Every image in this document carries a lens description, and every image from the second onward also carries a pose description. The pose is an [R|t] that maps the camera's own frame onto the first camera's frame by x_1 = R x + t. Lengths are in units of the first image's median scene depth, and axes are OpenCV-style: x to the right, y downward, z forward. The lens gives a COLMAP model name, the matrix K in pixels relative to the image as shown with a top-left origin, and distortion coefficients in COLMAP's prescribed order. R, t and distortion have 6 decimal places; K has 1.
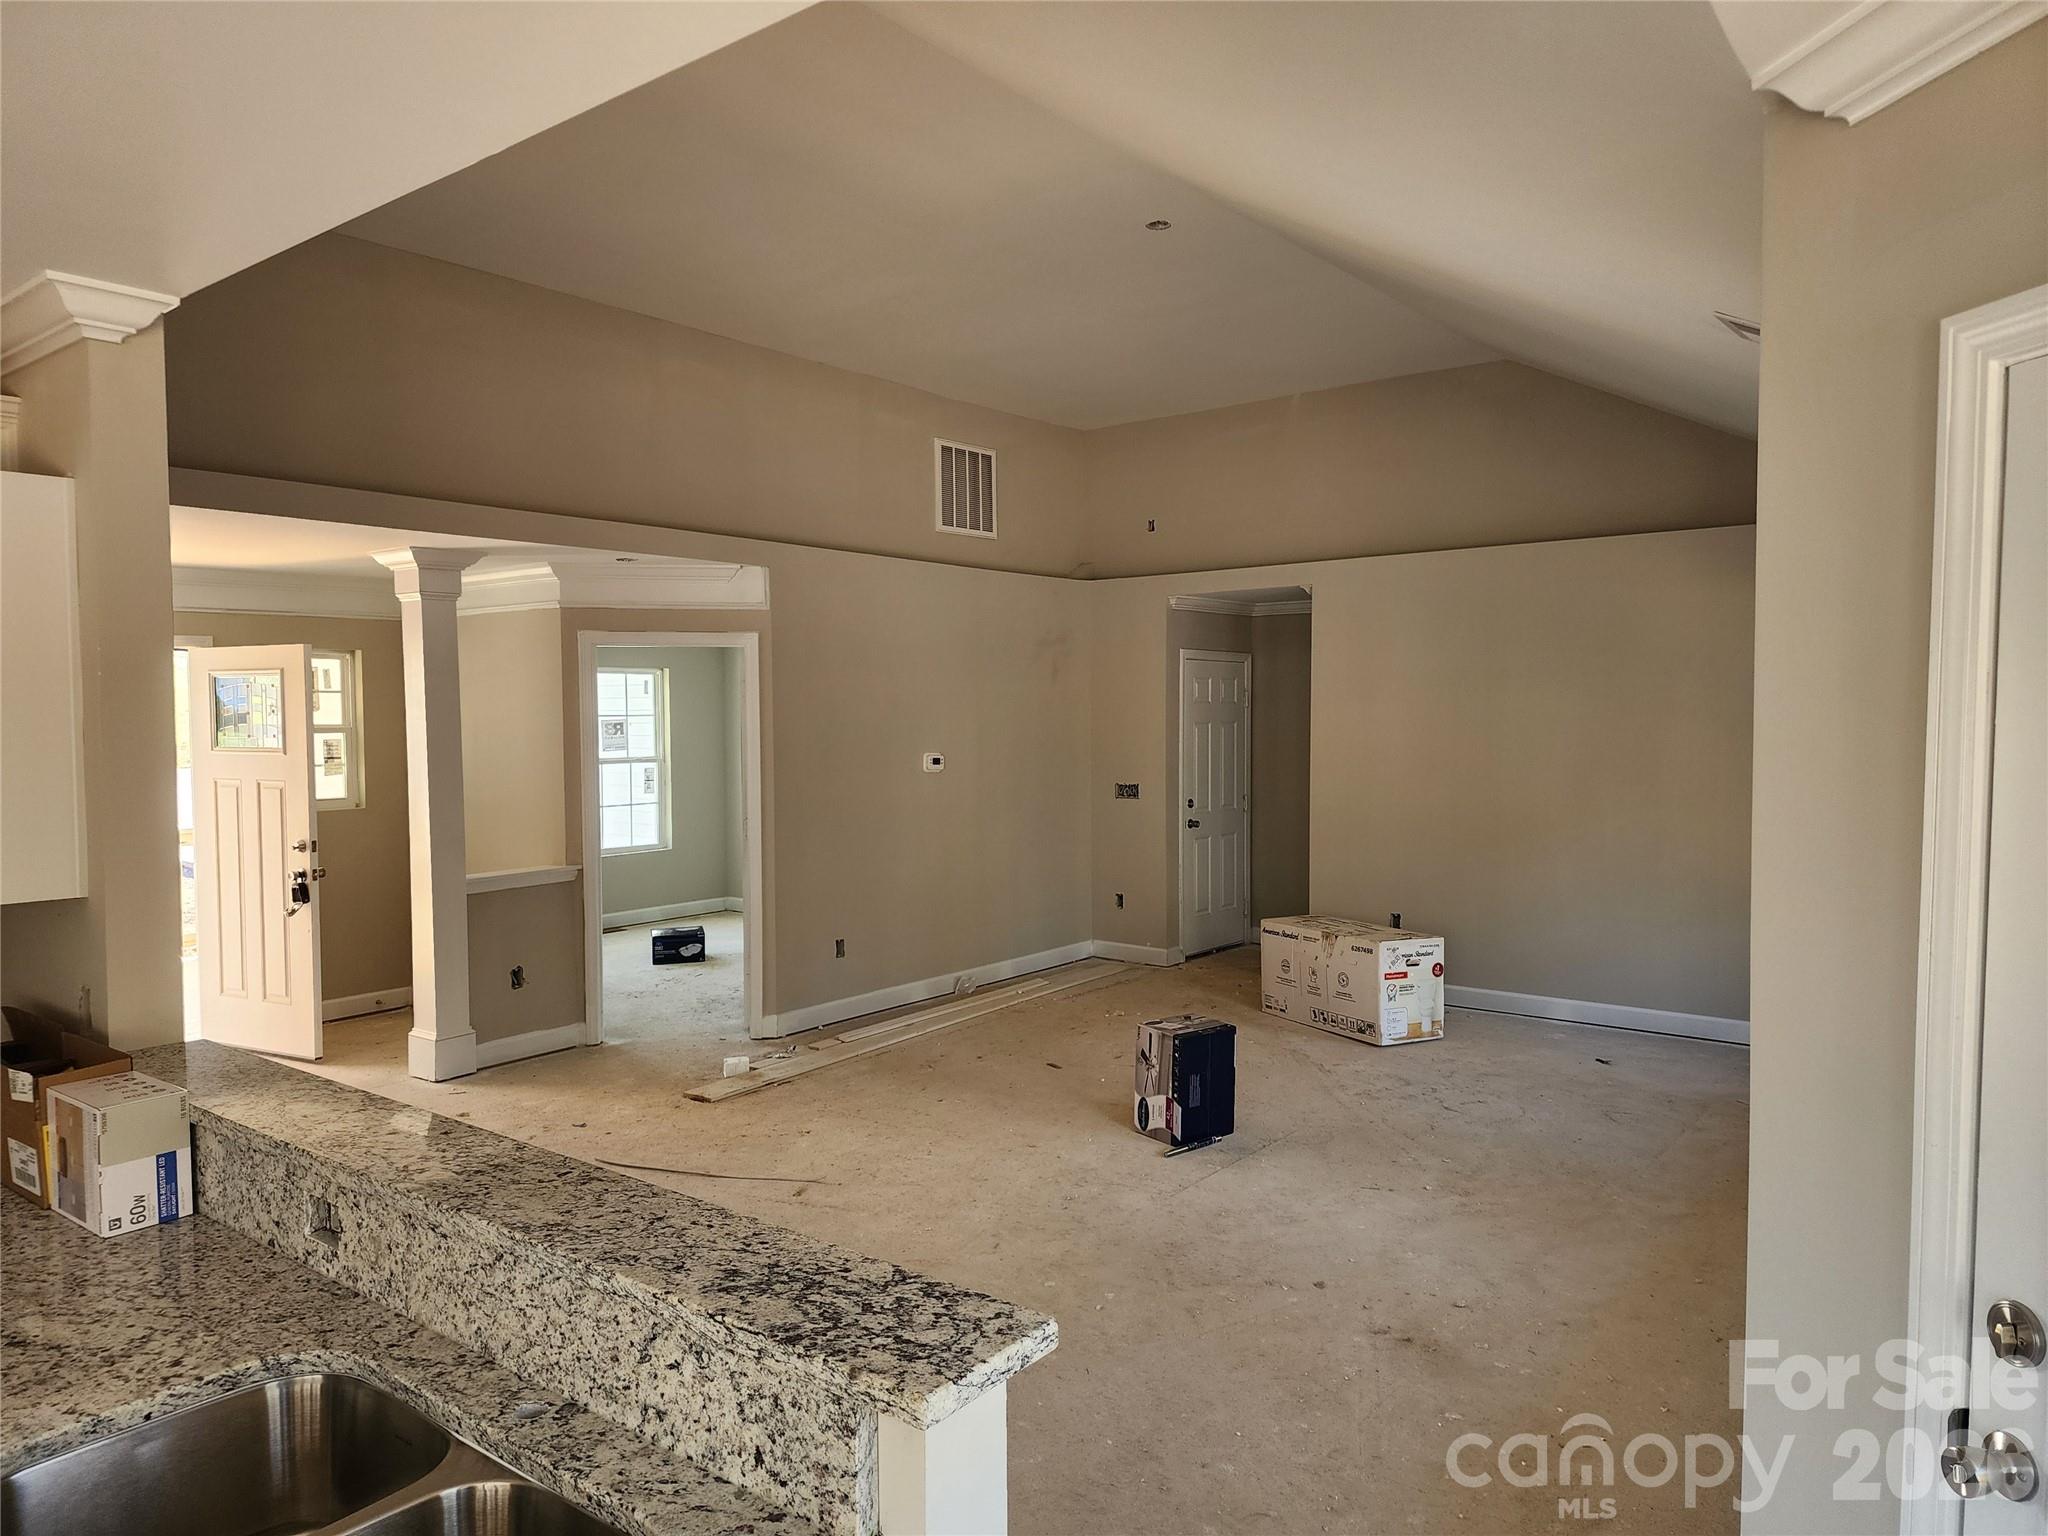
lens RADIAL K [[1361.4, 0, 1021.1], [0, 1361.4, 782.1], [0, 0, 1]] dist [0.071093, -0.084256]
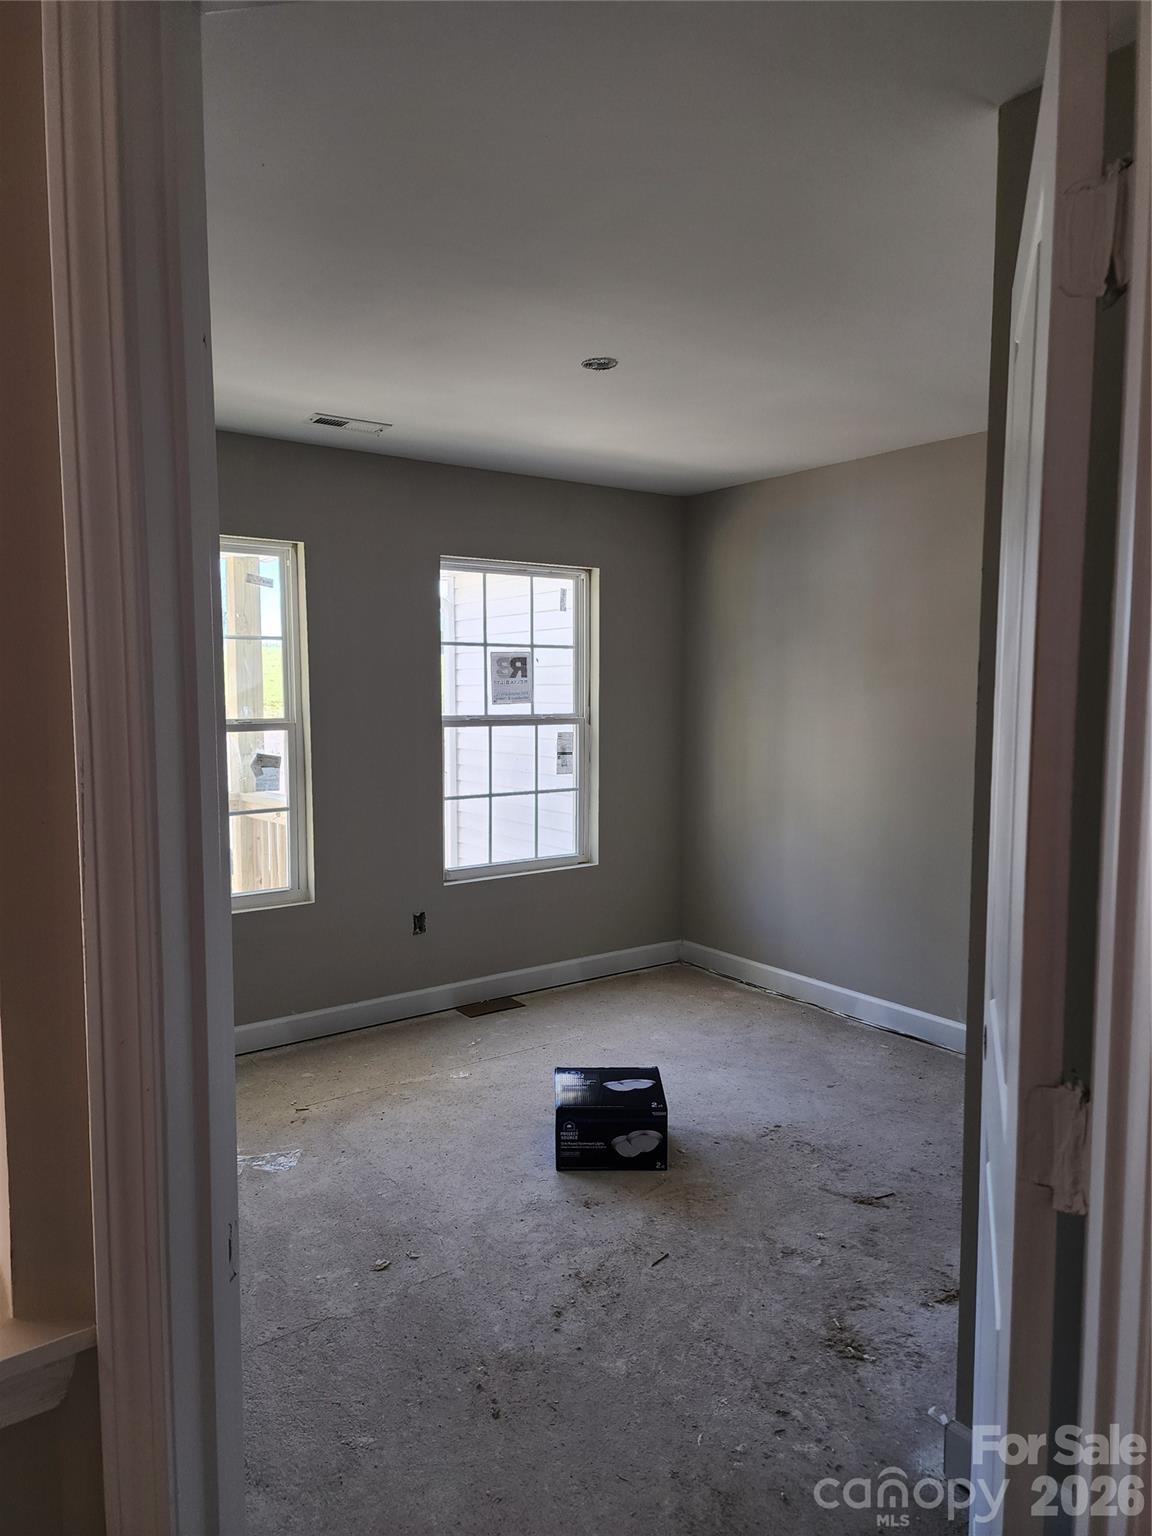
lens RADIAL K [[1021.0, 0, 576.0], [0, 1021.0, 768.0], [0, 0, 1]] dist [0.071093, -0.084256]
pose [[0.962805, 0.023702, -0.269156, -0.145114], [-0.015003, 0.999298, 0.034328, -0.010065], [0.269780, -0.029013, 0.962485, 0.565013]]
